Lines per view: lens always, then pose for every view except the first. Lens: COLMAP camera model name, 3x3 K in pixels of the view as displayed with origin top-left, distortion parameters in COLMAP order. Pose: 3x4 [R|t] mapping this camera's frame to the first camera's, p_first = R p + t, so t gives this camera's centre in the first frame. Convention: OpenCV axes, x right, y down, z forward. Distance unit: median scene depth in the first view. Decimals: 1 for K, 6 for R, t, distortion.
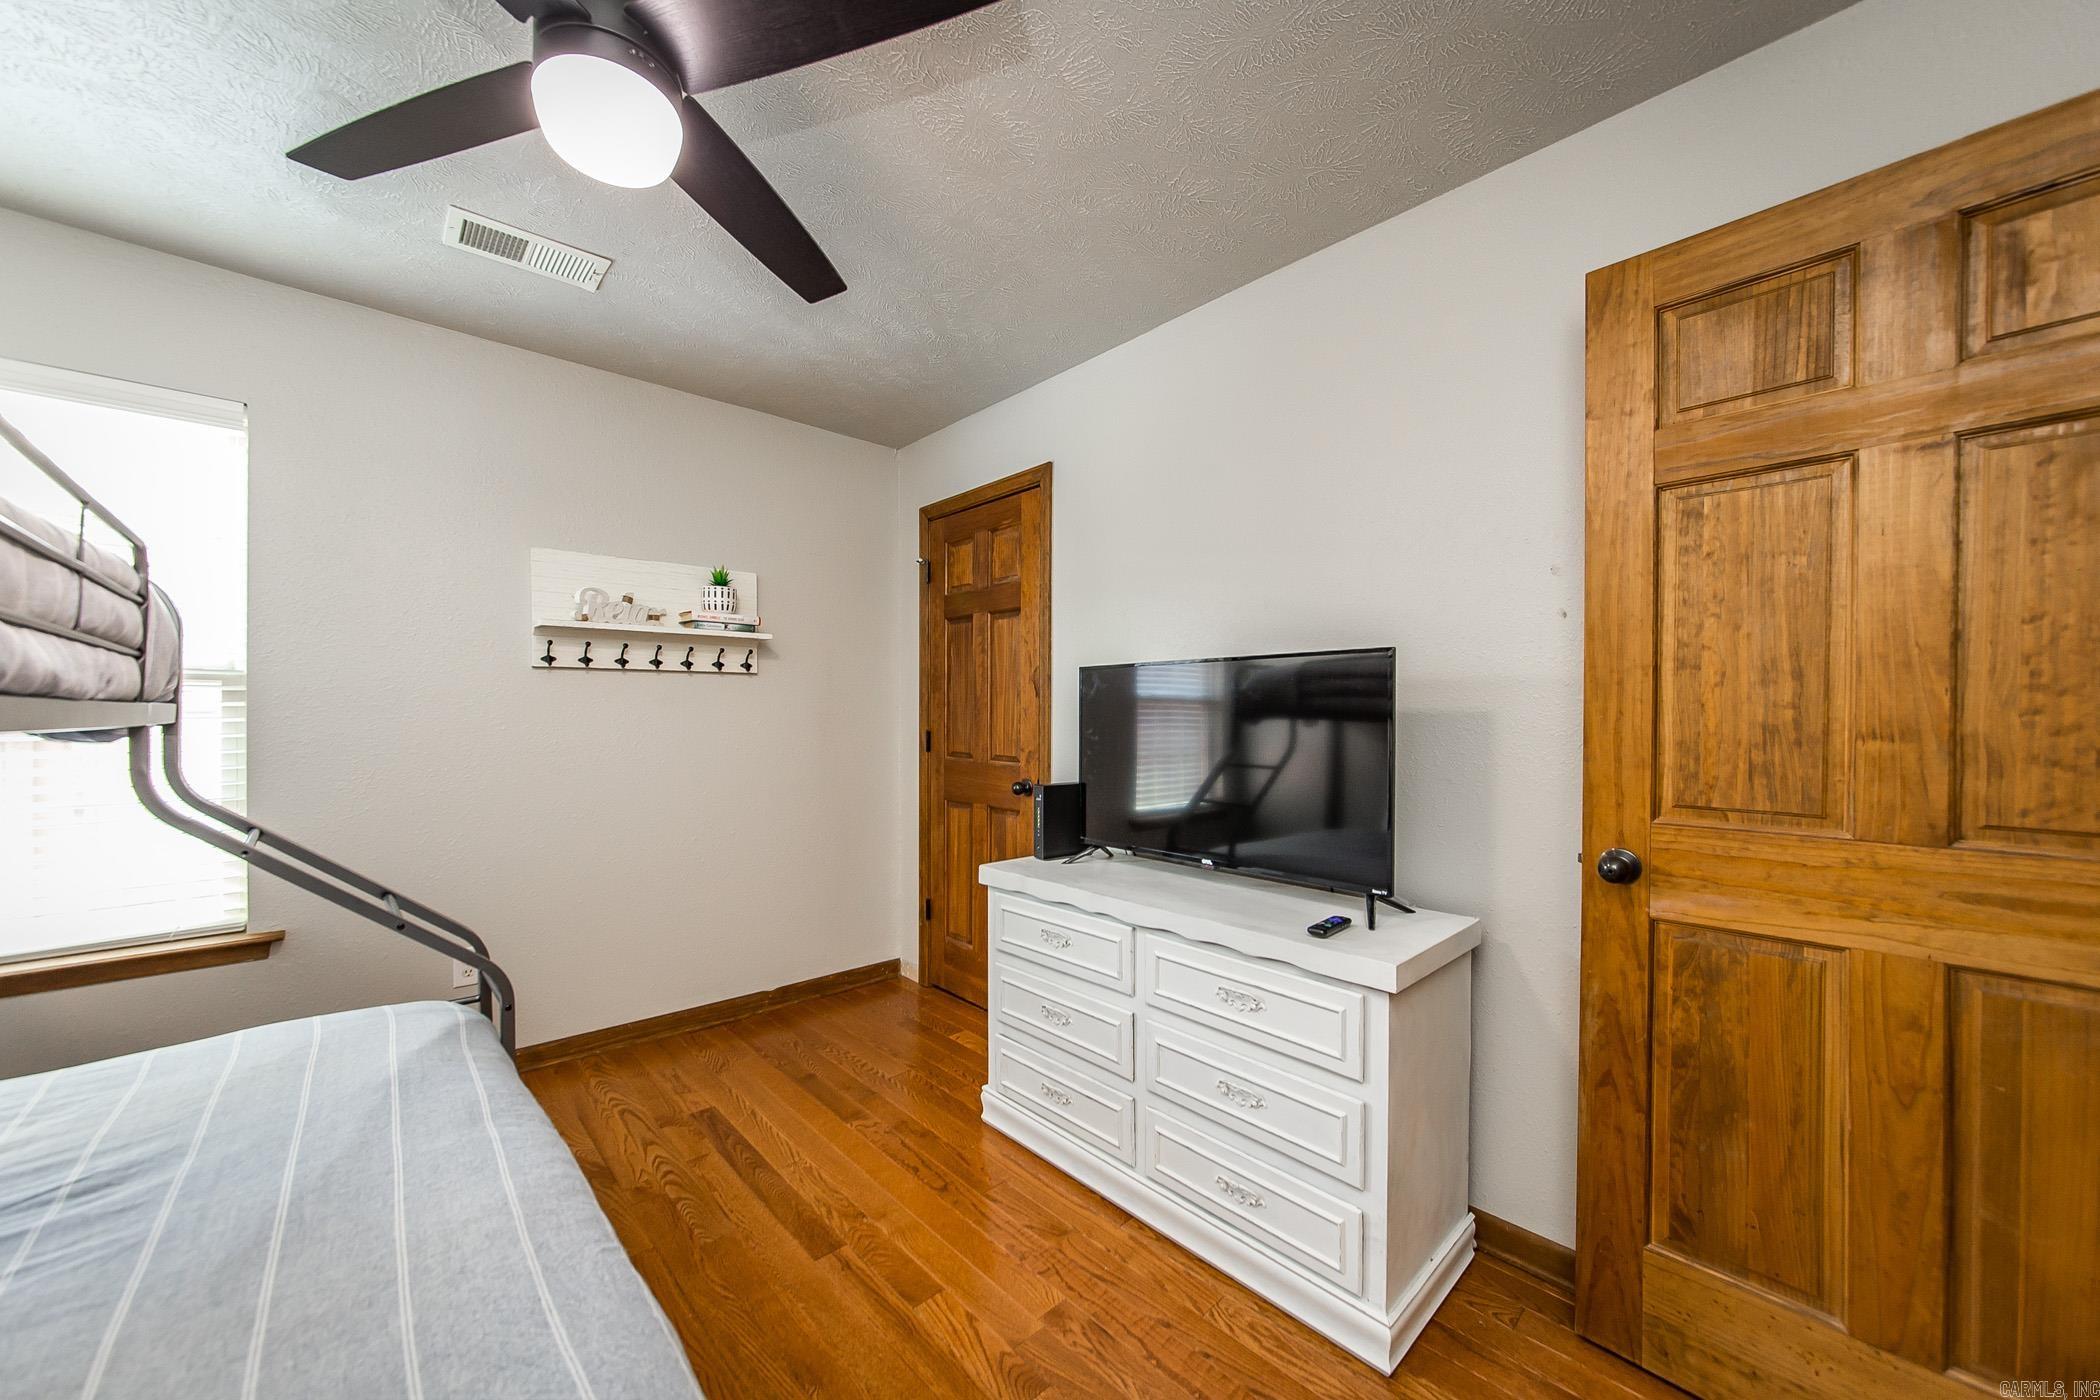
lens RADIAL K [[753.6, 0, 1039.1], [0, 753.6, 739.6], [0, 0, 1]] dist [-0.000533, -0.000021]
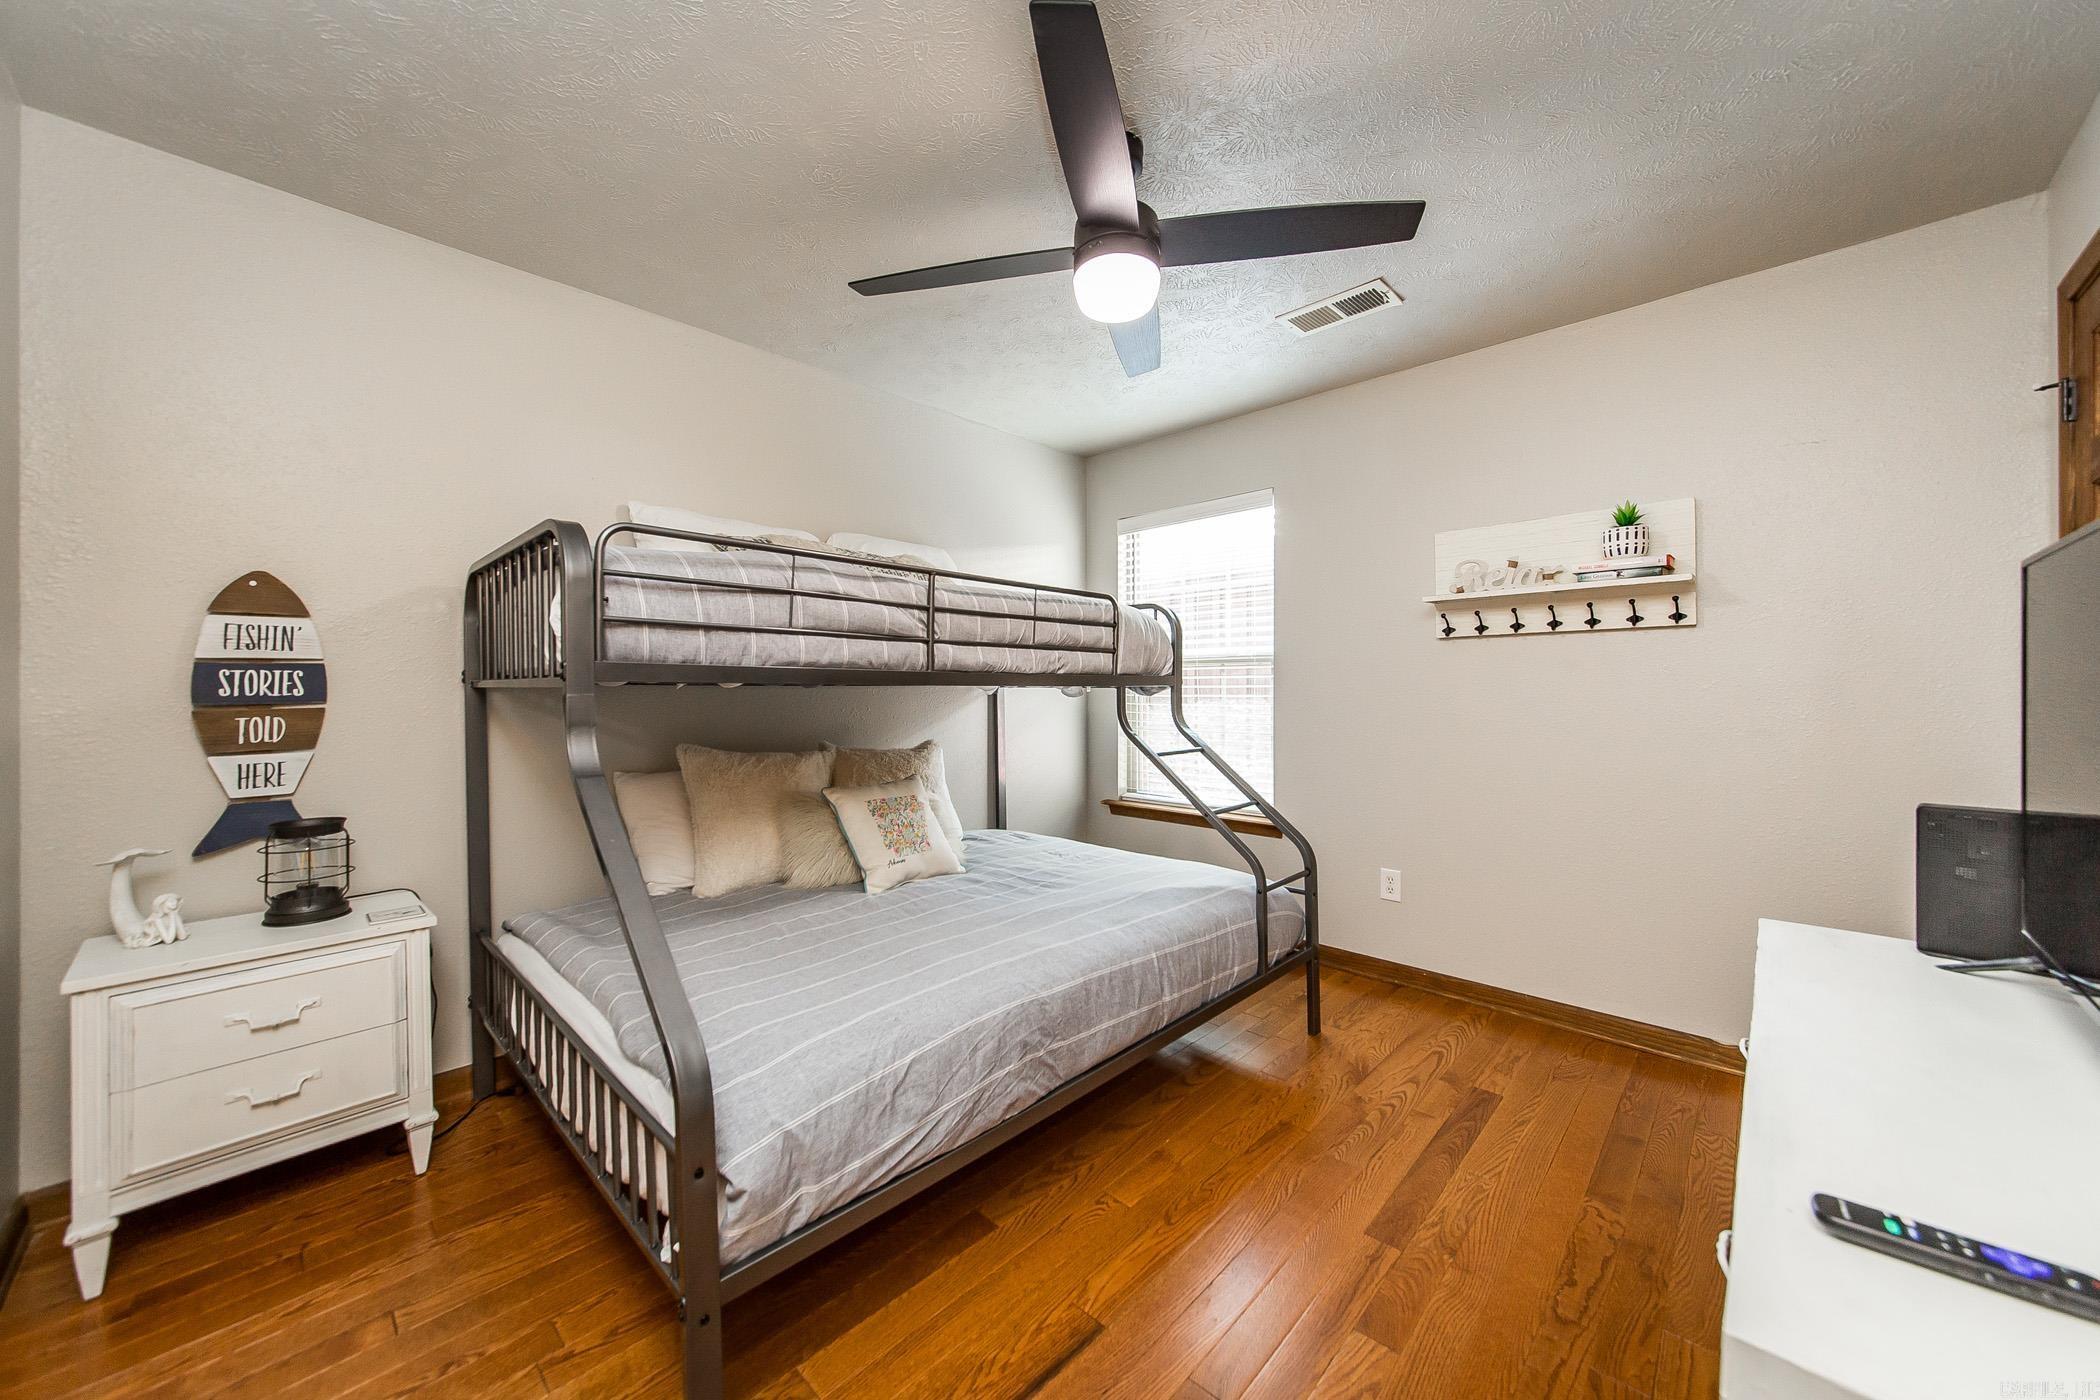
lens RADIAL K [[766.5, 0, 1042.3], [0, 766.5, 694.3], [0, 0, 1]] dist [-0.004003, 0.000078]
pose [[0.064134, 0.011065, -0.997880, 0.412509], [-0.022384, 0.999703, 0.009647, -0.009104], [0.997690, 0.021718, 0.064362, 0.307833]]
